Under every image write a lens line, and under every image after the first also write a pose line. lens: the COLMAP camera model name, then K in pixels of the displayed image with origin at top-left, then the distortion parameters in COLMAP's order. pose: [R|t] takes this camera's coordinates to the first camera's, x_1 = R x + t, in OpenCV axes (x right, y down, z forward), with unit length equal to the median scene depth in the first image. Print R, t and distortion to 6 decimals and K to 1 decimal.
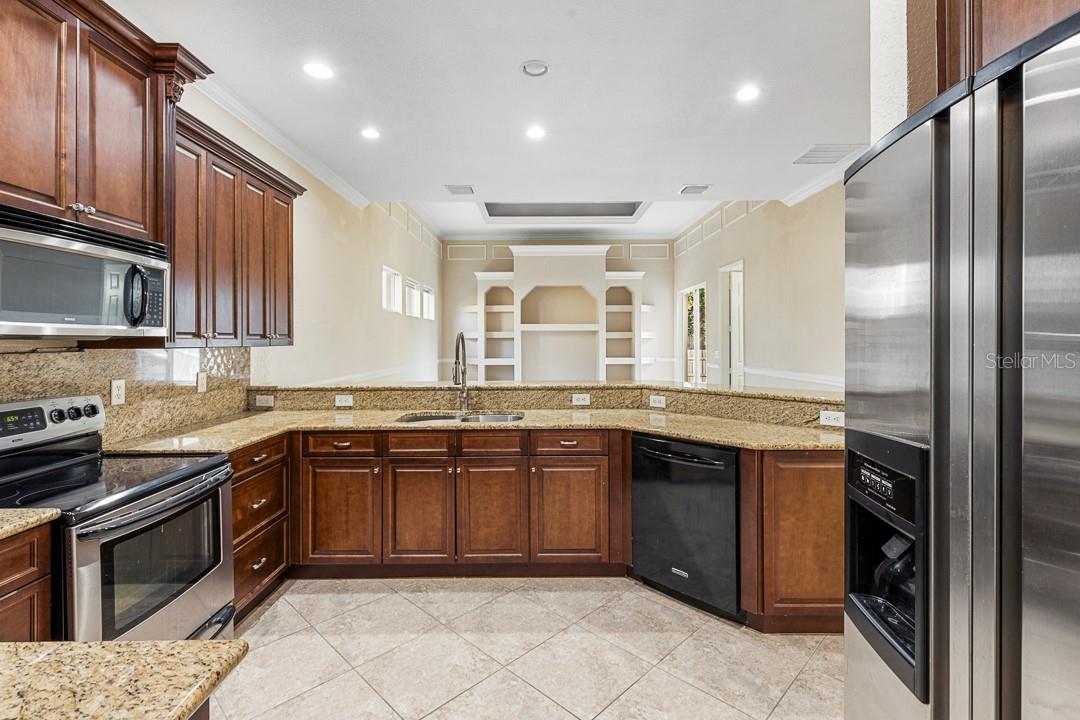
lens RADIAL K [[503.2, 0, 536.1], [0, 503.2, 339.7], [0, 0, 1]] dist [0.009452, -0.002414]
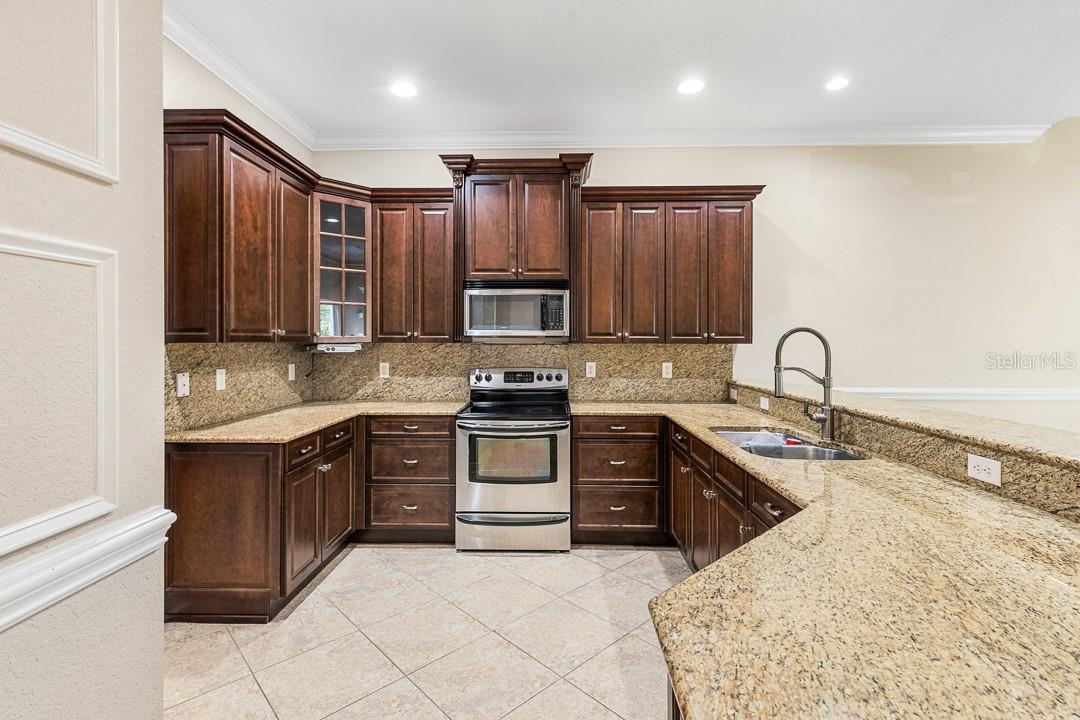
lens RADIAL K [[503.2, 0, 537.4], [0, 503.2, 338.9], [0, 0, 1]] dist [0.009452, -0.002414]
pose [[-0.022745, 0.004485, -0.999731, 0.670493], [-0.000463, 0.999990, 0.004497, -0.003105], [0.999741, 0.000565, -0.022742, 0.720546]]
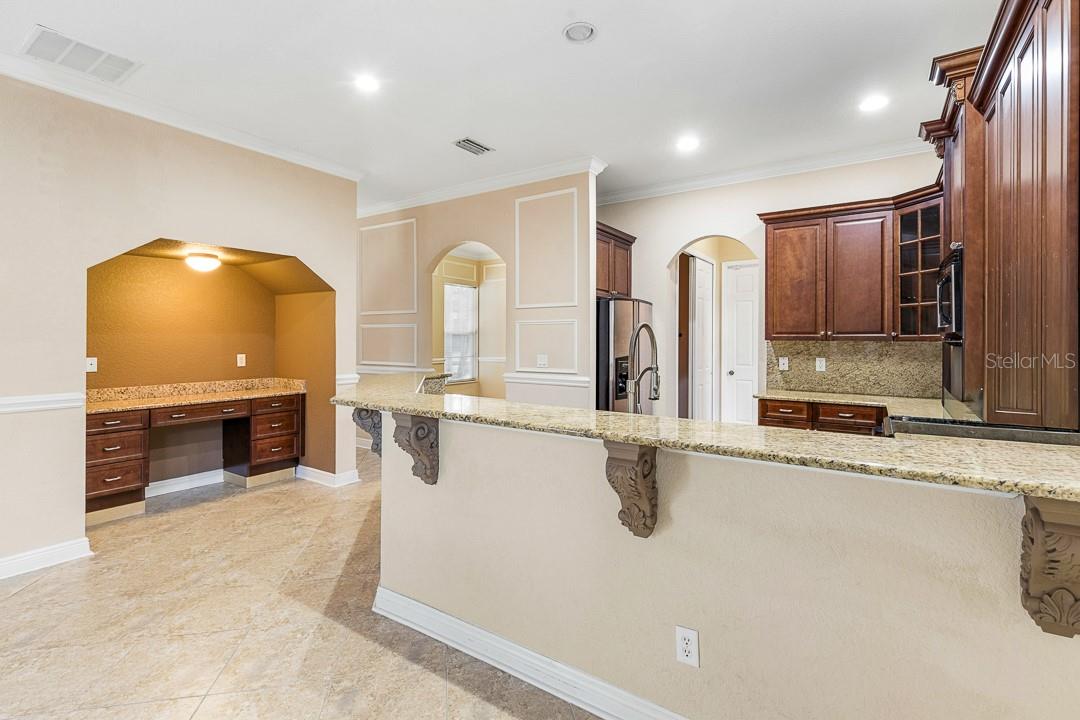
lens RADIAL K [[503.2, 0, 544.3], [0, 503.2, 341.0], [0, 0, 1]] dist [0.009452, -0.002414]
pose [[-0.843183, 0.002555, 0.537621, -0.438891], [0.002612, 0.999996, -0.000655, 0.009204], [-0.537621, 0.000852, -0.843186, 1.839413]]
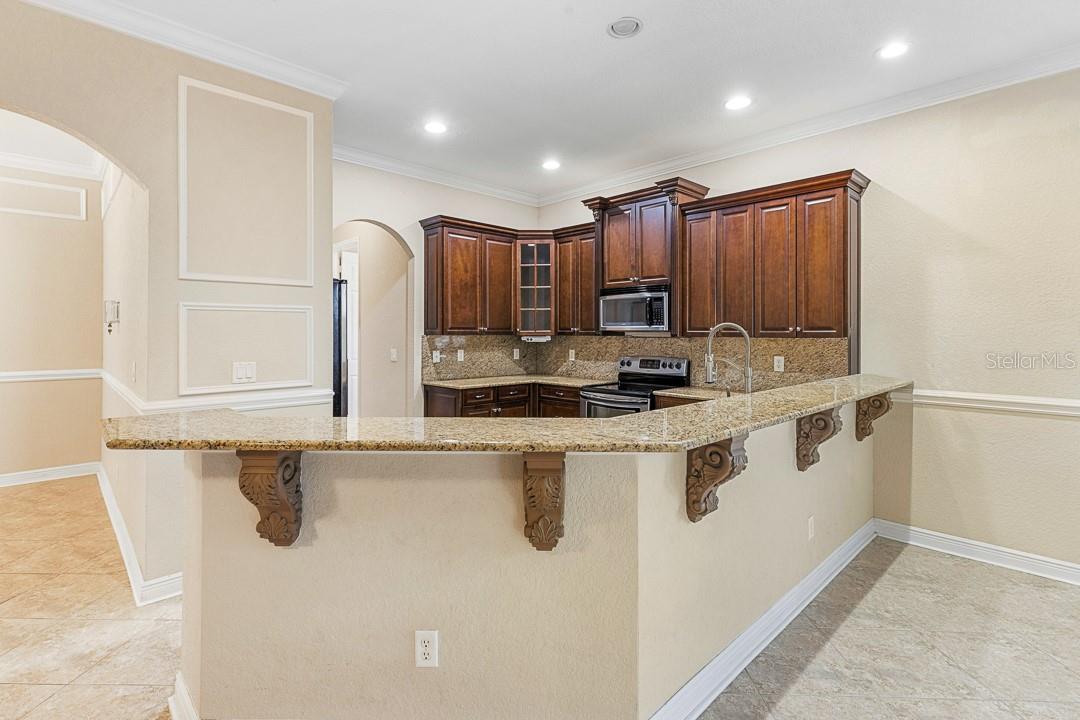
lens RADIAL K [[503.2, 0, 536.1], [0, 503.2, 337.8], [0, 0, 1]] dist [0.009452, -0.002414]
pose [[-0.716805, 0.010891, -0.697189, 0.753598], [0.002852, 0.999915, 0.012688, -0.003190], [0.697268, 0.007107, -0.716775, 1.562705]]
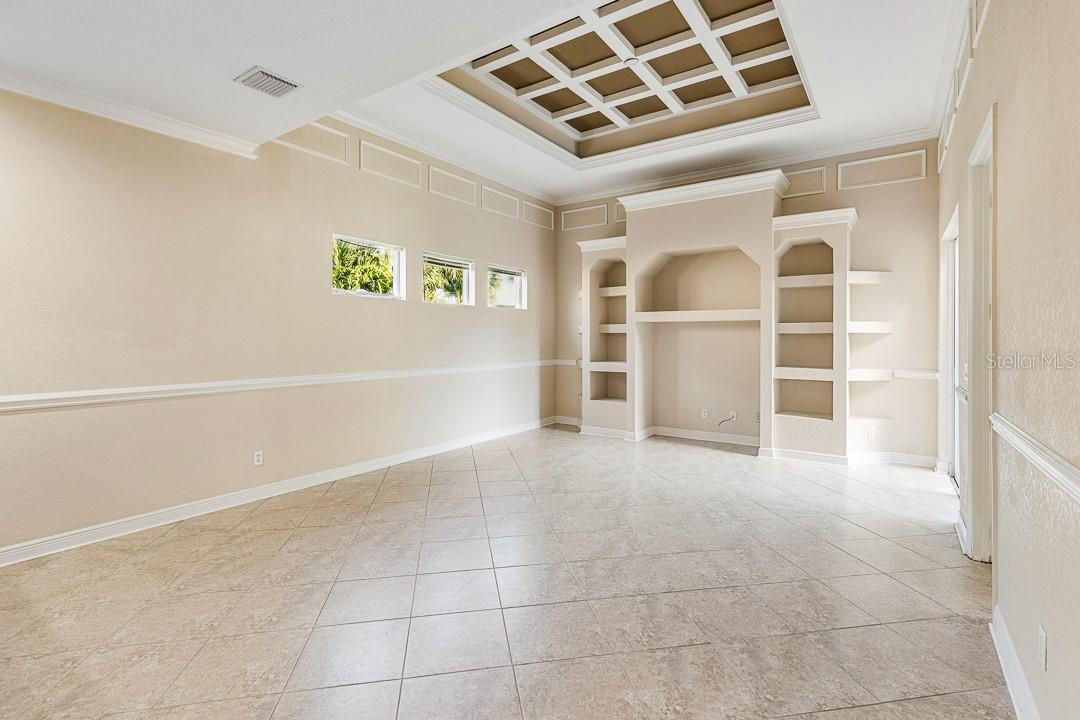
lens RADIAL K [[503.2, 0, 540.0], [0, 503.2, 340.1], [0, 0, 1]] dist [0.009452, -0.002414]
pose [[0.823820, 0.010748, -0.566750, 0.849642], [-0.005114, 0.999920, 0.011528, -0.003111], [0.566829, -0.006598, 0.823809, 1.272569]]
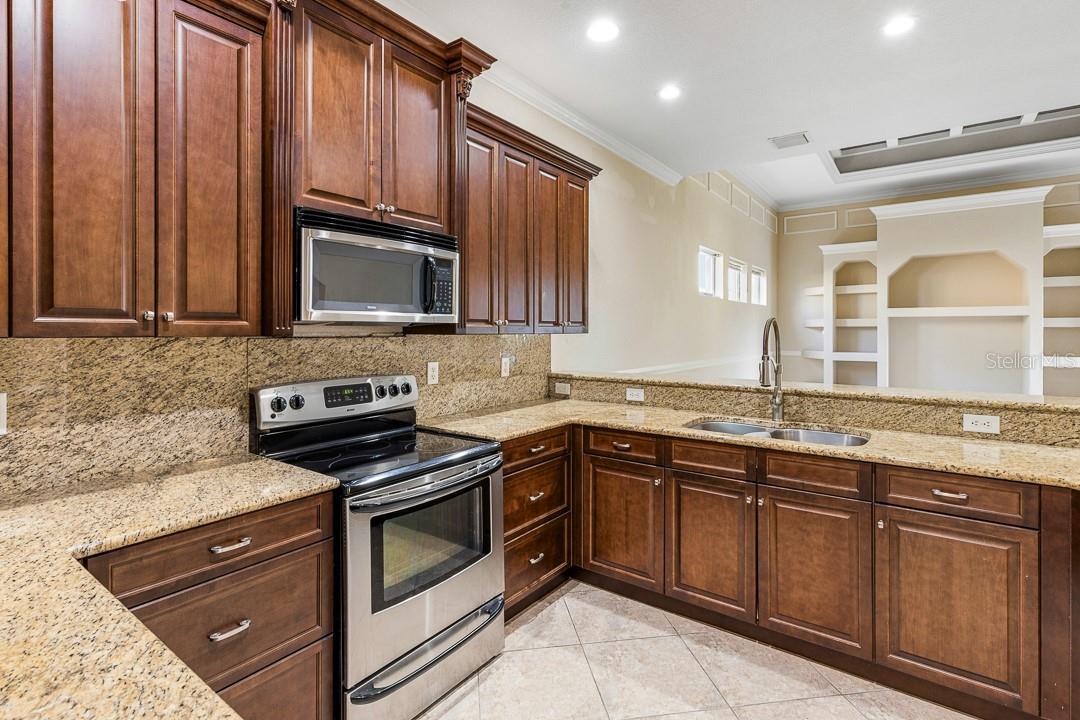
lens RADIAL K [[503.2, 0, 547.7], [0, 503.2, 331.5], [0, 0, 1]] dist [0.009452, -0.002414]
pose [[0.803795, 0.008072, -0.594851, 0.035305], [-0.003834, 0.999957, 0.008388, 0.000614], [0.594894, -0.004462, 0.803792, 0.207299]]
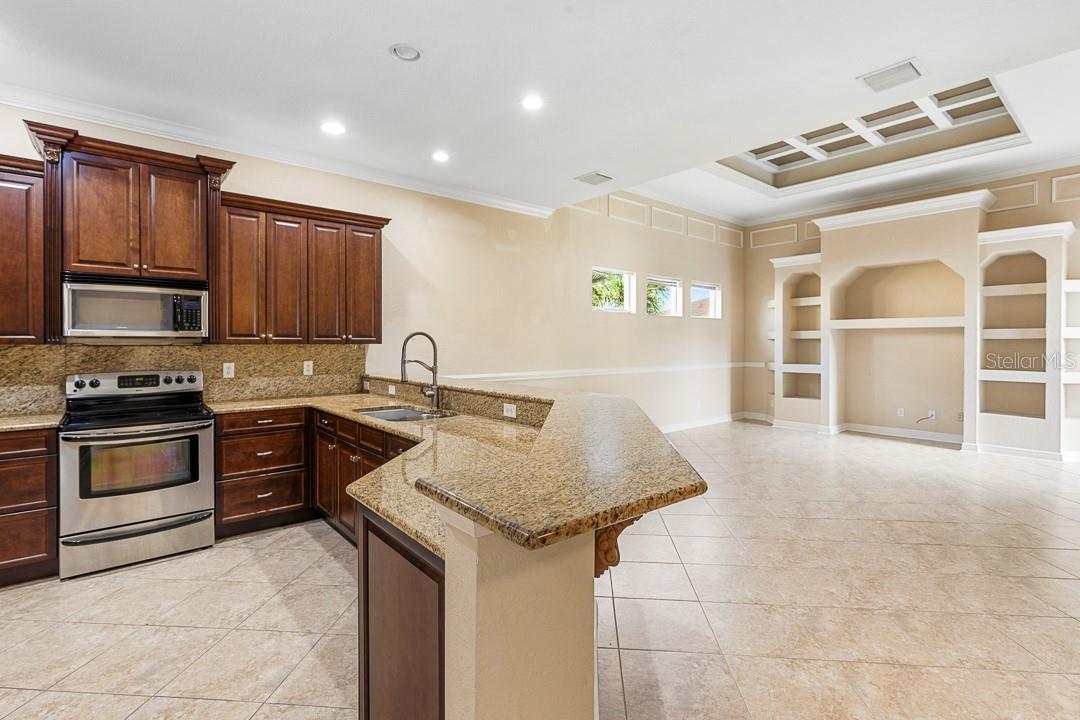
lens RADIAL K [[503.2, 0, 539.7], [0, 503.2, 344.5], [0, 0, 1]] dist [0.009452, -0.002414]
pose [[0.648163, 0.009858, -0.761438, 0.914511], [-0.003475, 0.999944, 0.009988, -0.001212], [0.761494, -0.003828, 0.648161, 0.586337]]
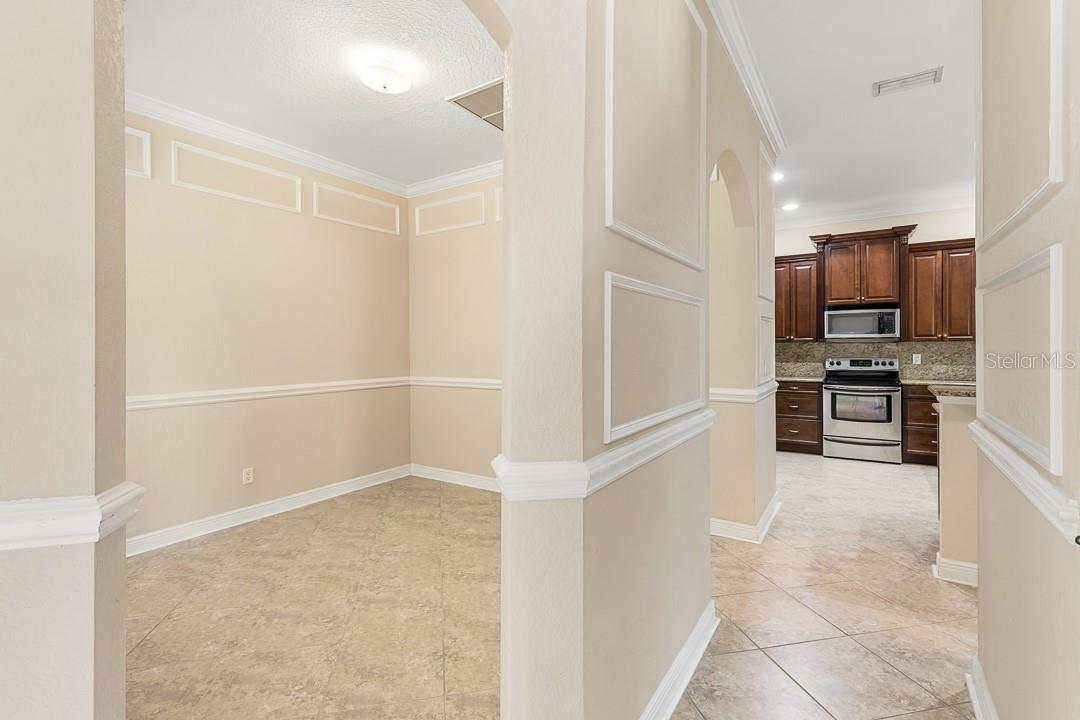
lens RADIAL K [[503.2, 0, 536.6], [0, 503.2, 347.4], [0, 0, 1]] dist [0.009452, -0.002414]
pose [[-0.541067, 0.013450, -0.840872, 1.900428], [0.010084, 0.999904, 0.009505, 0.002390], [0.840919, -0.003337, -0.541151, 0.644358]]
